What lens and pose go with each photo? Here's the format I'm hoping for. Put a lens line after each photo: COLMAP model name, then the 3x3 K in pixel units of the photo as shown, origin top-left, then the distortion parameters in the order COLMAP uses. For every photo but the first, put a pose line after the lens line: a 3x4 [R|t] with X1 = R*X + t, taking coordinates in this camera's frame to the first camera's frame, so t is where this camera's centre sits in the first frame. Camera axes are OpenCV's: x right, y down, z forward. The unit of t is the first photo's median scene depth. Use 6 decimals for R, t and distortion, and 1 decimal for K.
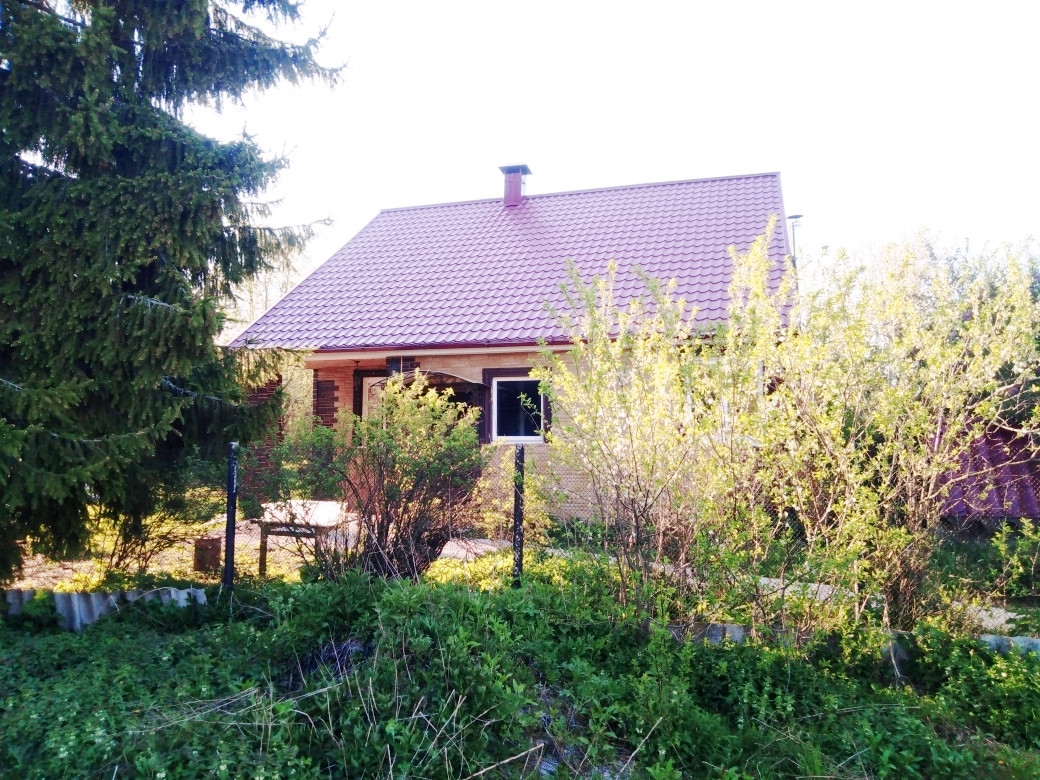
lens RADIAL K [[783.4, 0, 520.0], [0, 783.4, 390.0], [0, 0, 1]] dist [0.033711, -0.000062]
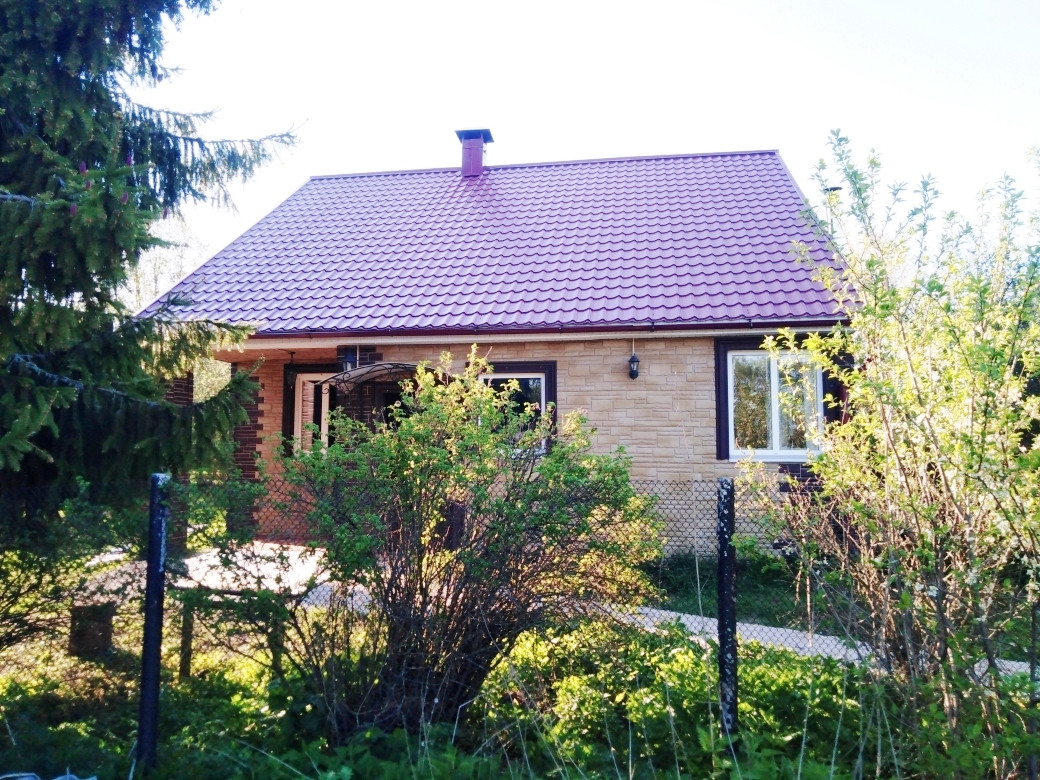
lens RADIAL K [[783.4, 0, 520.0], [0, 783.4, 390.0], [0, 0, 1]] dist [0.033711, -0.000062]
pose [[0.991960, 0.012522, 0.125928, -0.125891], [-0.011643, 0.999902, -0.007715, 0.008010], [-0.126012, 0.006187, 0.992009, 0.292913]]
